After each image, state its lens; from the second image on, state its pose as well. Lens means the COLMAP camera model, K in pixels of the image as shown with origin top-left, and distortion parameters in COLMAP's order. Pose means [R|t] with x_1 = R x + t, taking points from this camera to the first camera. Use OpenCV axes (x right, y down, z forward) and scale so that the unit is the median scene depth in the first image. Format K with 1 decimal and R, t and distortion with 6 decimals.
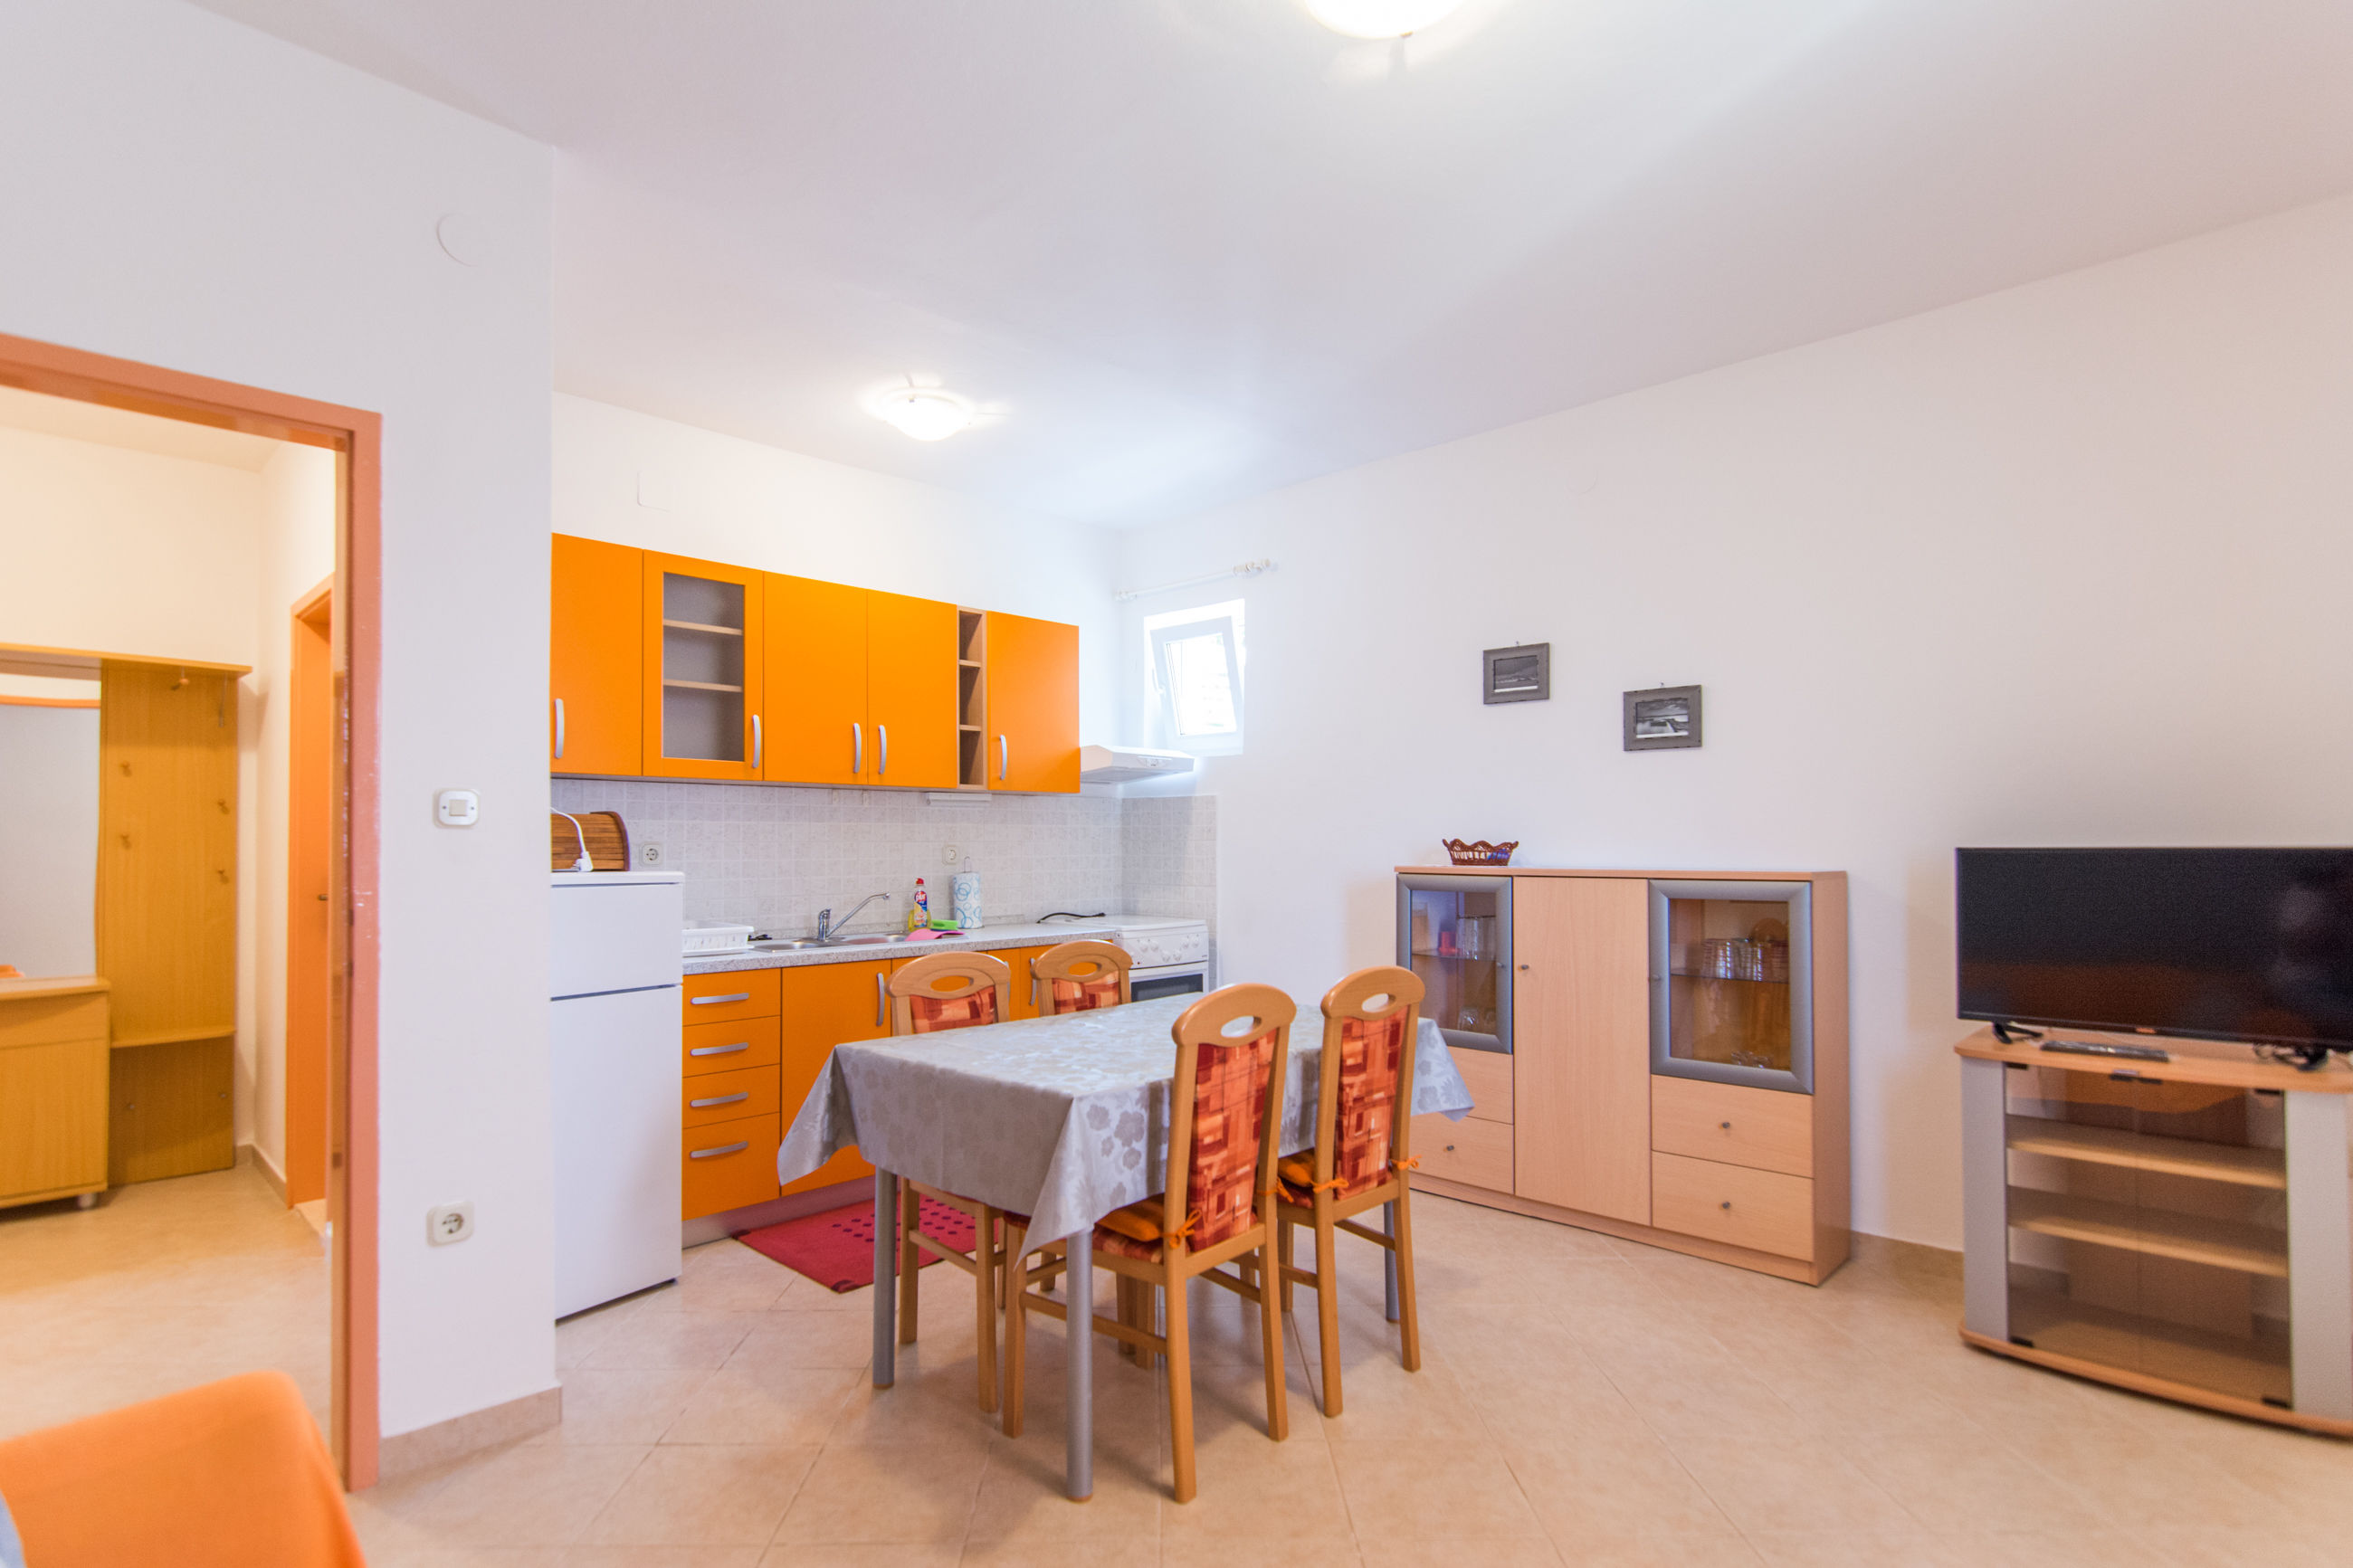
lens RADIAL K [[1121.9, 0, 1088.2], [0, 1121.9, 829.5], [0, 0, 1]] dist [-0.000129, 0.000189]
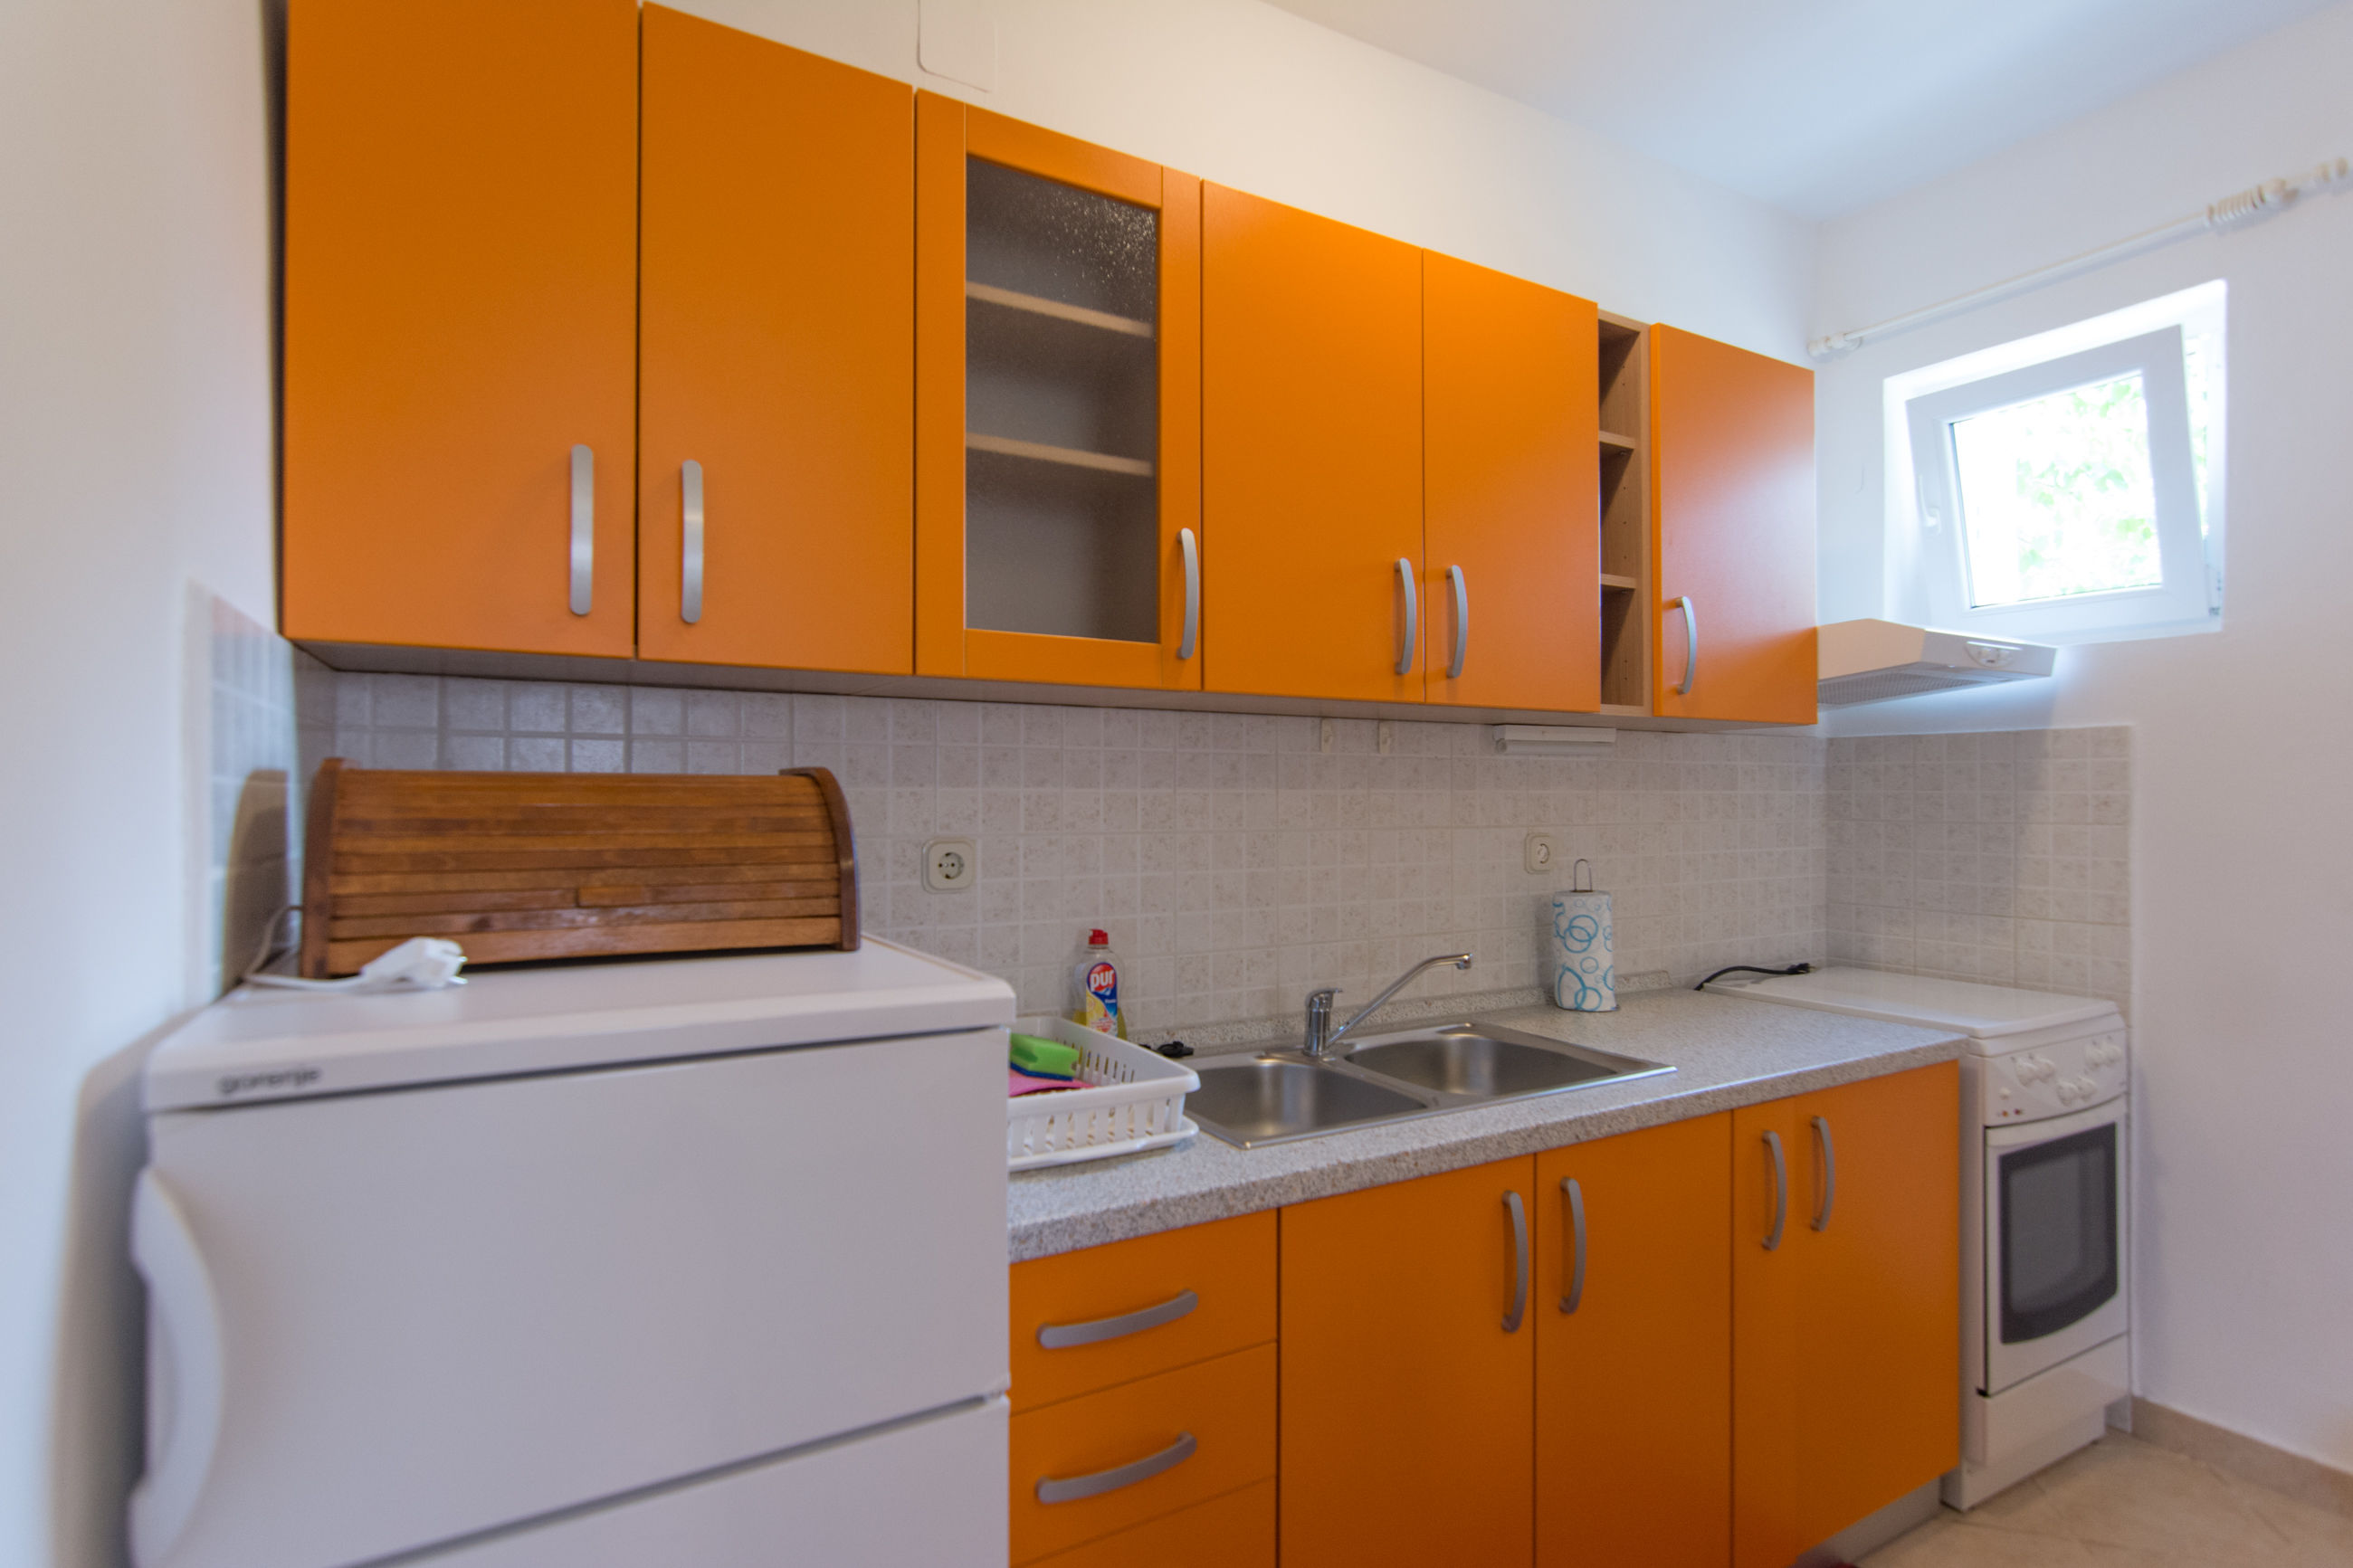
lens RADIAL K [[1148.8, 0, 1176.5], [0, 1148.8, 784.0], [0, 0, 1]] dist [-0.003806, -0.000476]
pose [[0.976635, -0.001707, -0.214896, -0.212471], [0.001526, 0.999998, -0.001010, -0.009243], [0.214898, 0.000659, 0.976636, 0.599136]]
